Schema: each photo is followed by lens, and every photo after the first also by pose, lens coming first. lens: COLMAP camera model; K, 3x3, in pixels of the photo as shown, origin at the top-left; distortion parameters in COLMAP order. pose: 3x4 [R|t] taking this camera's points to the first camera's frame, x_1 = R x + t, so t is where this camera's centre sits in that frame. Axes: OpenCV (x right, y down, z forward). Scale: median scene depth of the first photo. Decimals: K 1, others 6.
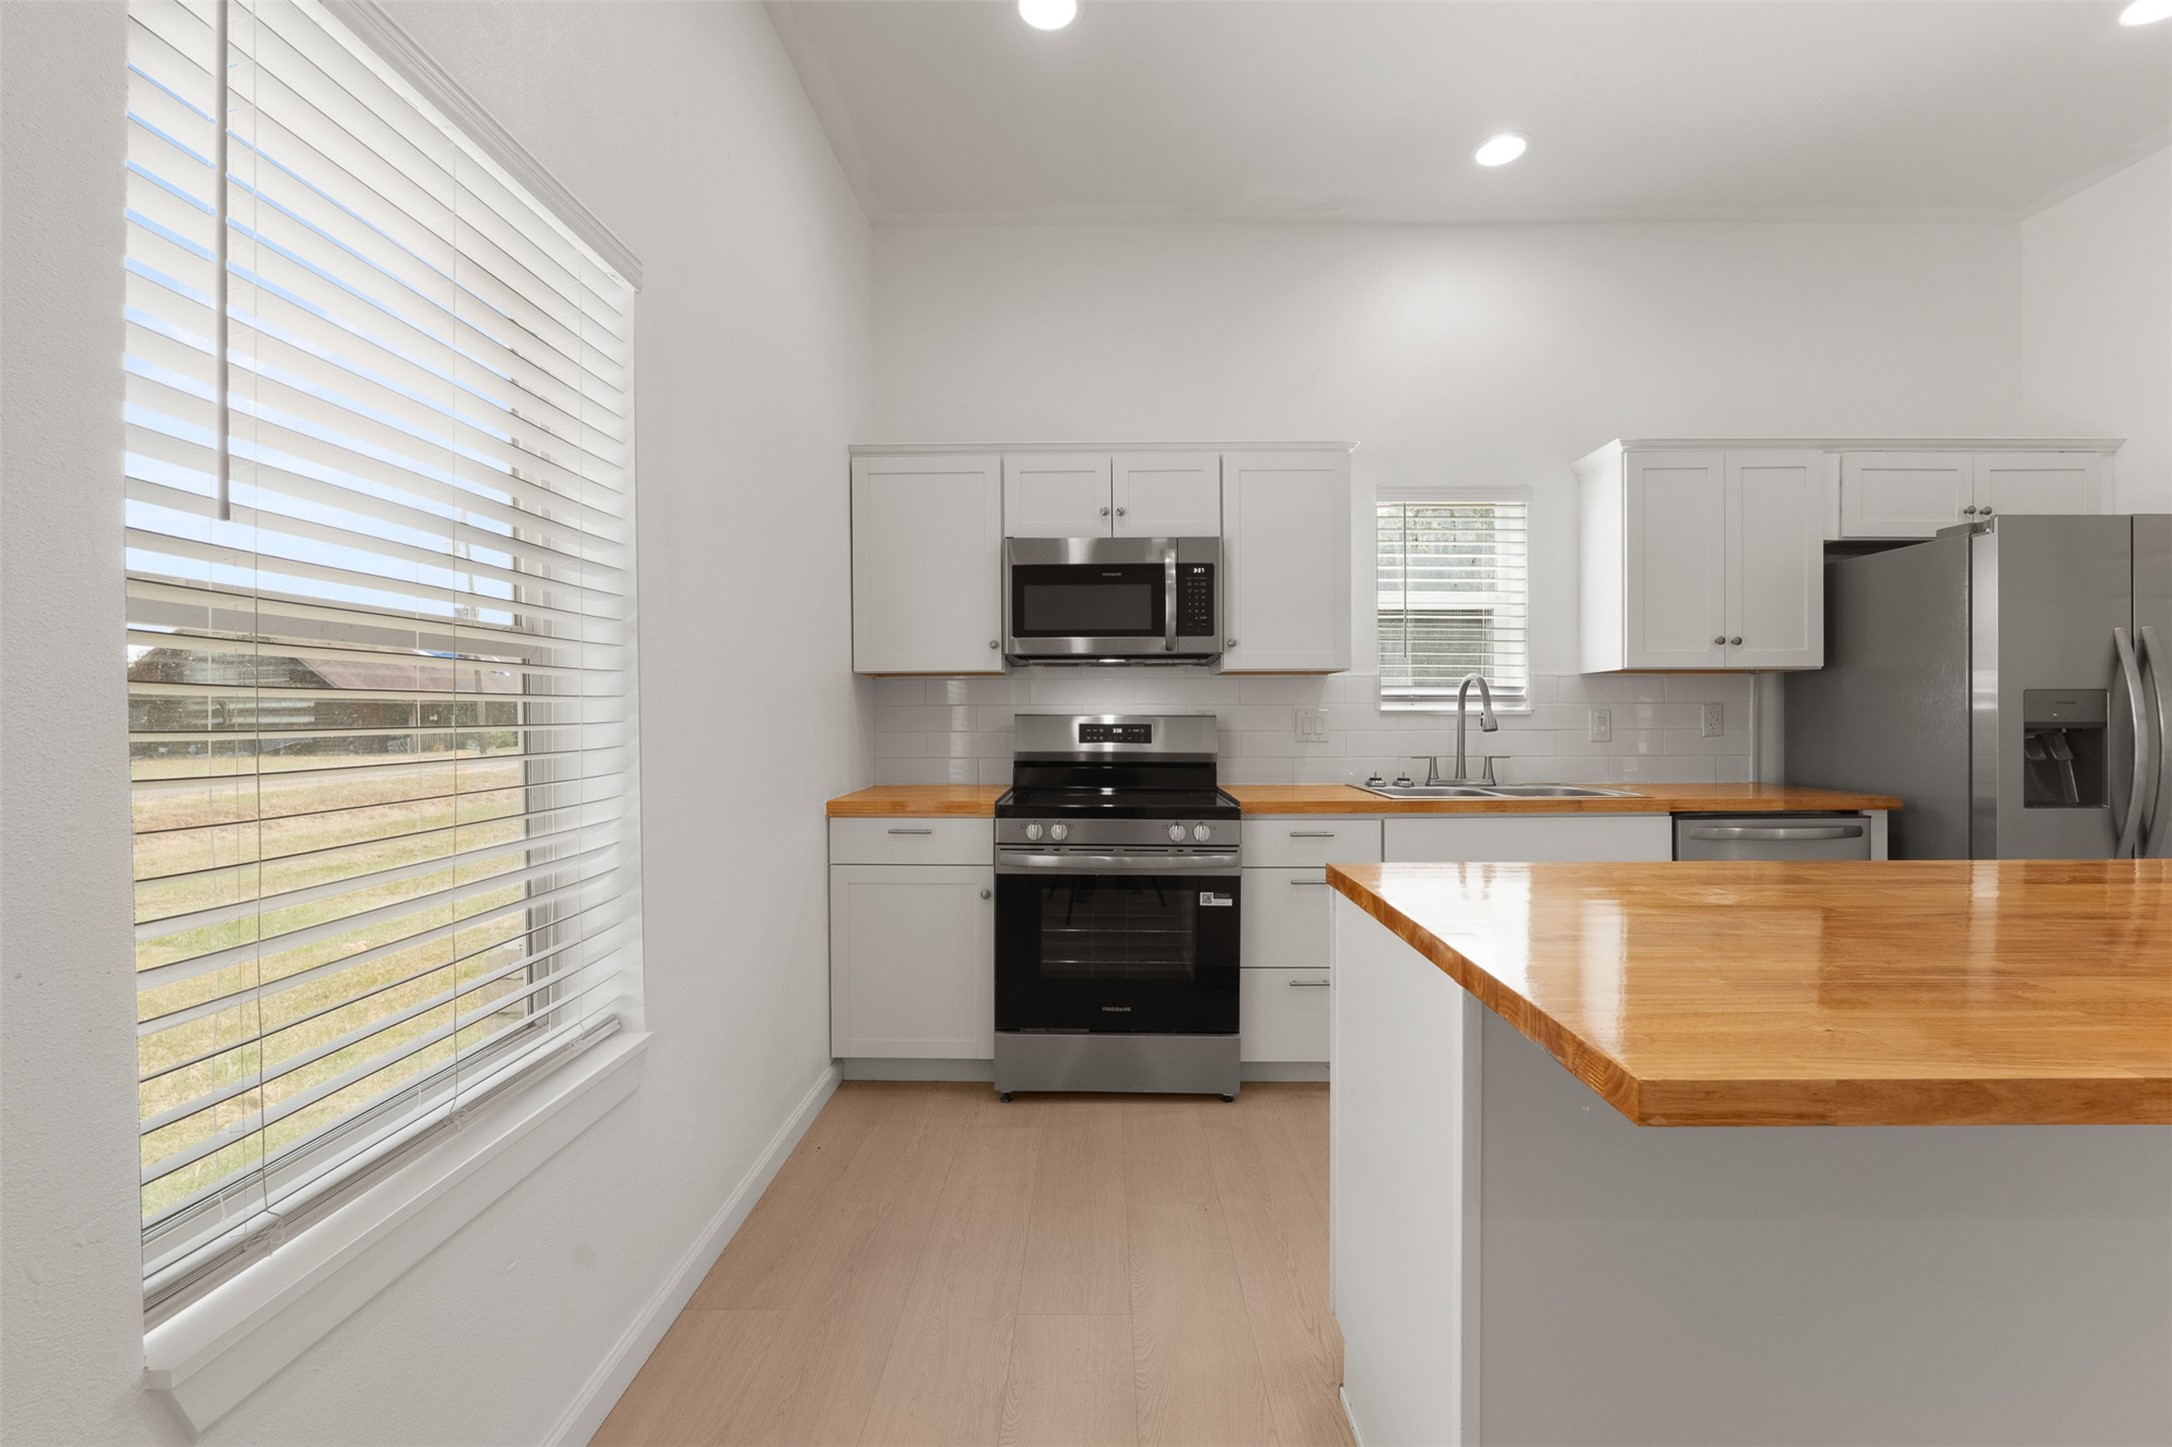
lens RADIAL K [[900.9, 0, 1088.0], [0, 900.9, 721.2], [0, 0, 1]] dist [-0.010858, 0.000320]
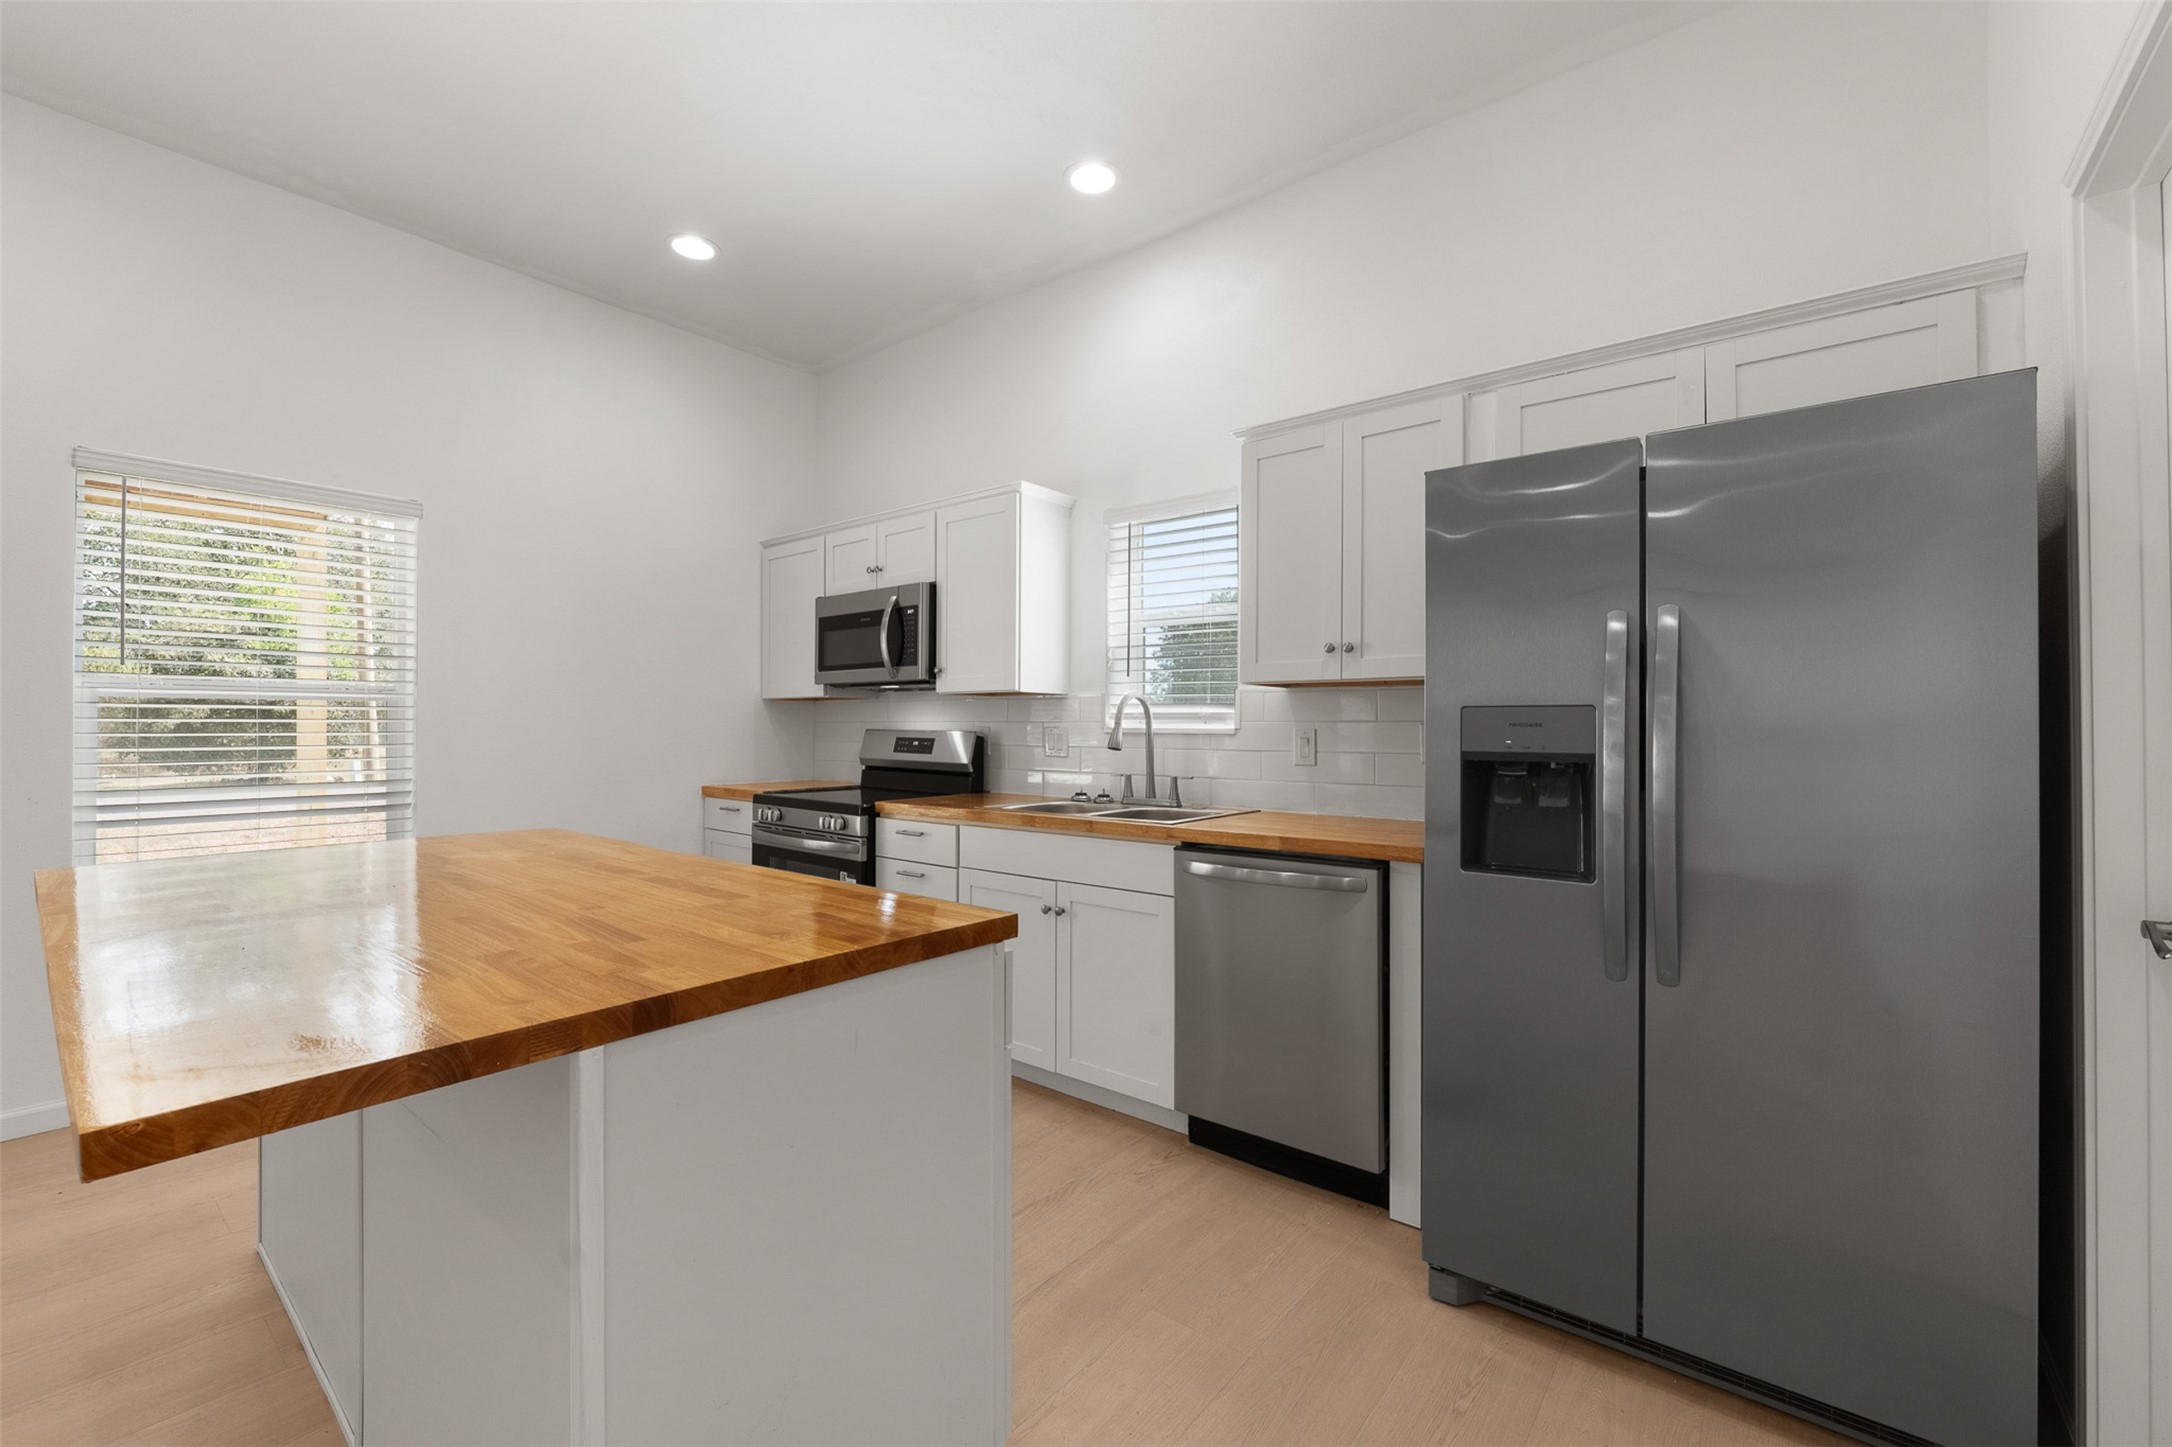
lens RADIAL K [[900.9, 0, 1073.0], [0, 900.9, 721.6], [0, 0, 1]] dist [-0.010858, 0.000320]
pose [[0.781160, 0.003062, -0.624323, 1.039394], [-0.010767, 0.999905, -0.008567, -0.010960], [0.624238, 0.013414, 0.781119, 0.190629]]
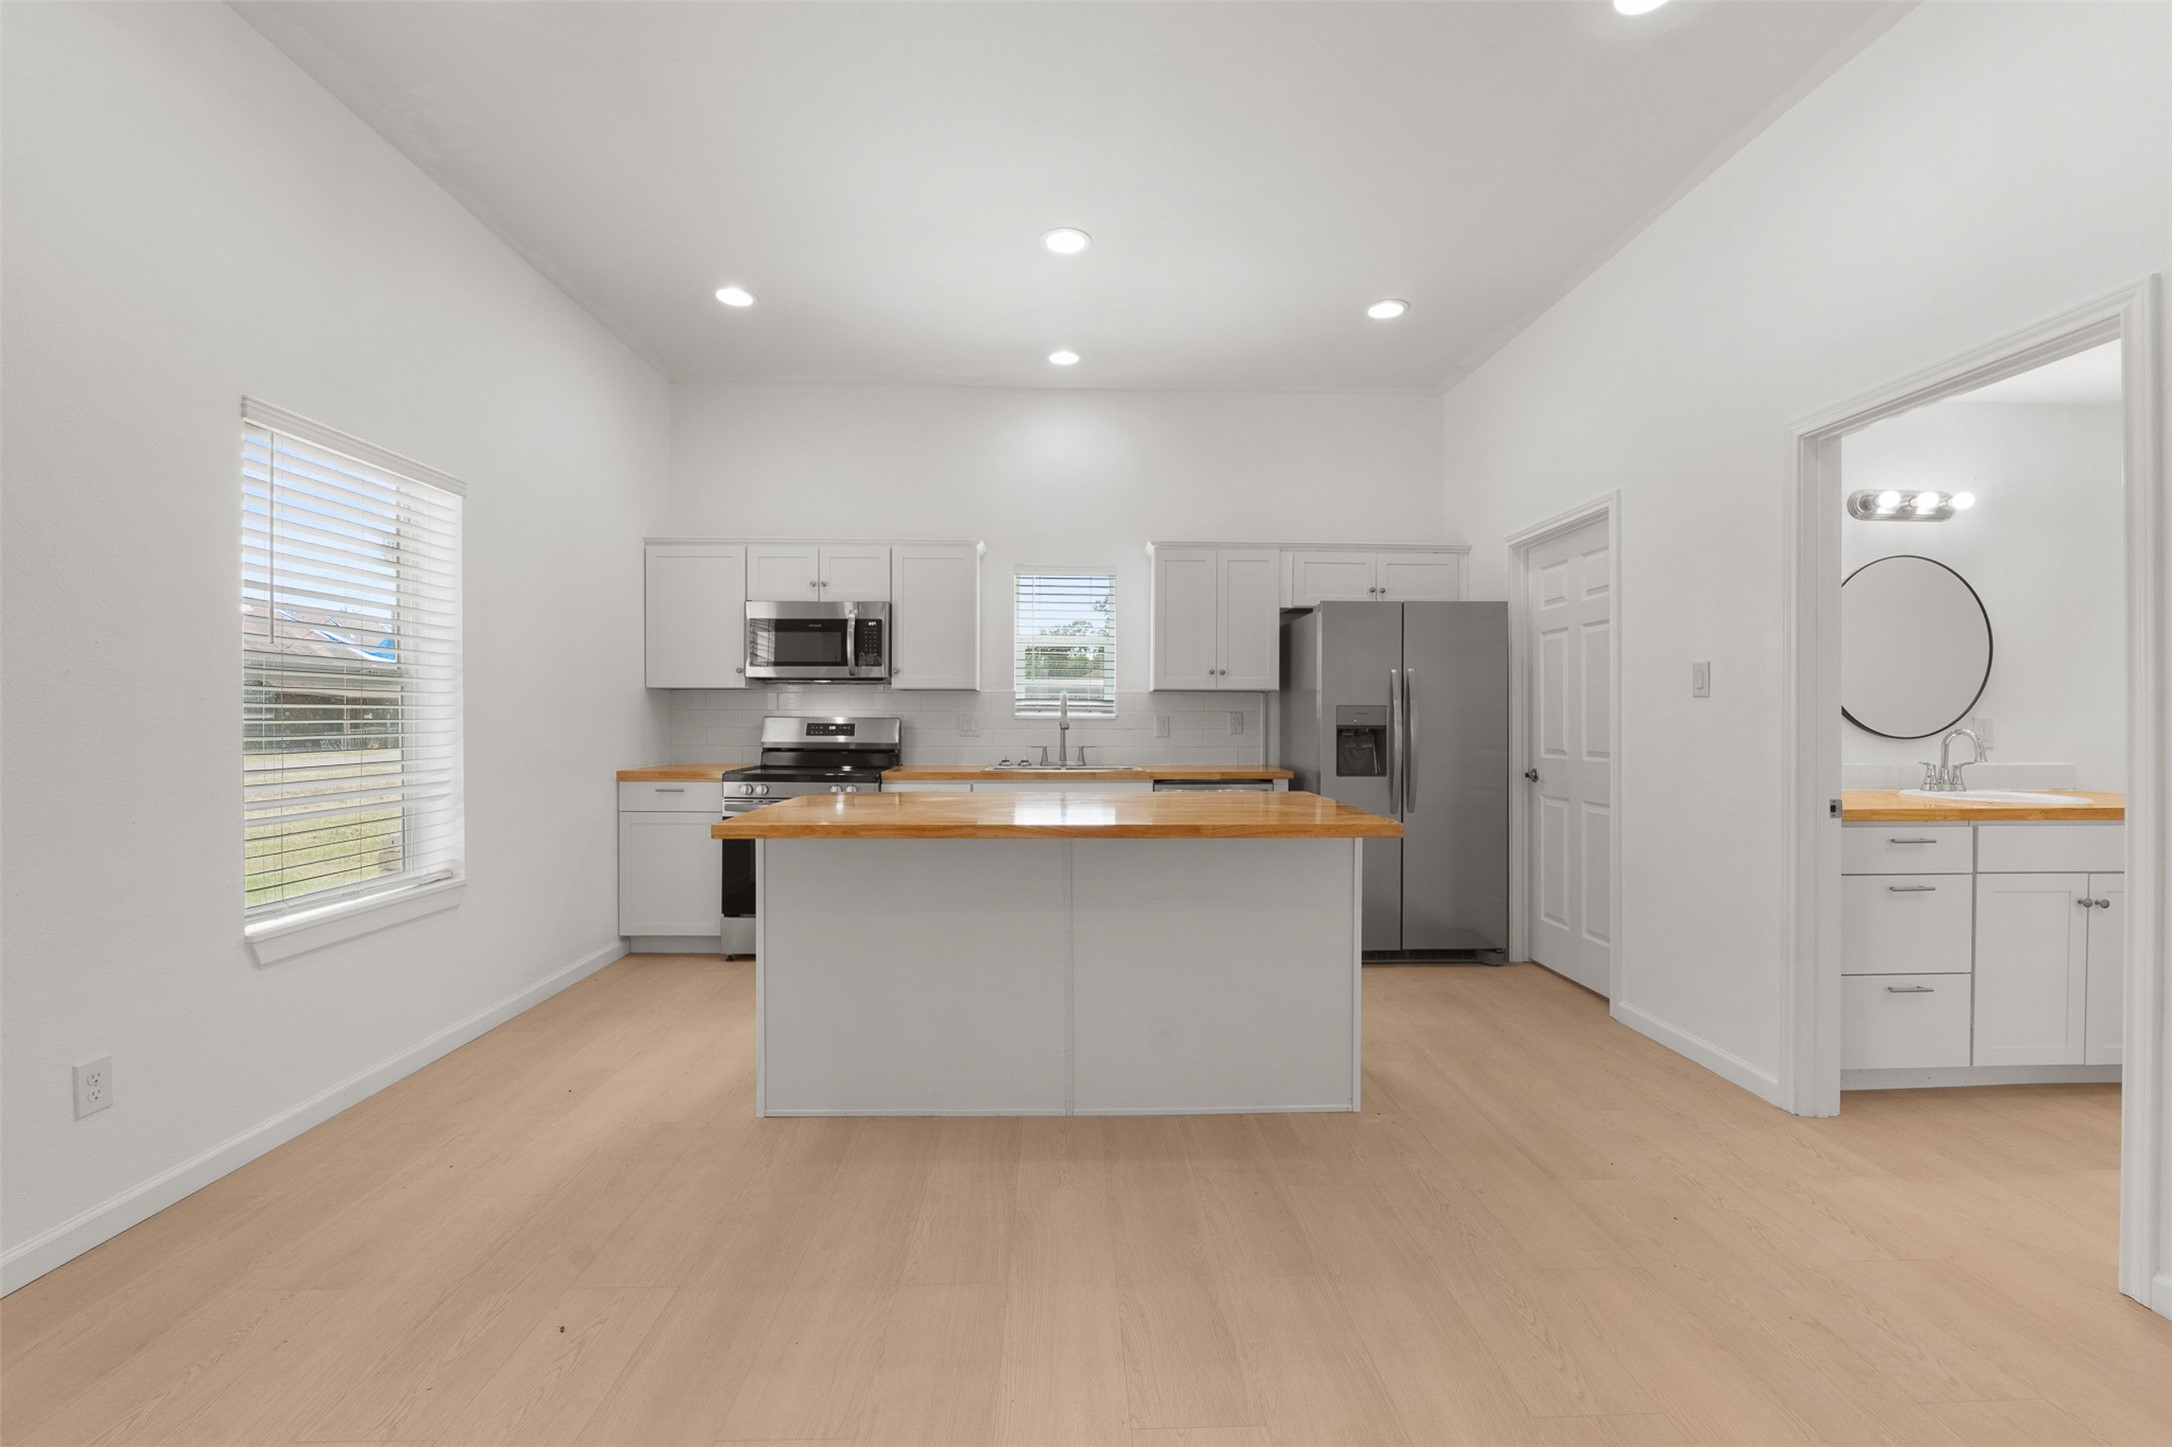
lens RADIAL K [[900.9, 0, 1086.8], [0, 900.9, 725.2], [0, 0, 1]] dist [-0.010858, 0.000320]
pose [[0.999011, 0.006660, 0.043953, 0.418899], [-0.006676, 0.999978, 0.000210, 0.003282], [-0.043951, -0.000503, 0.999034, -0.547835]]
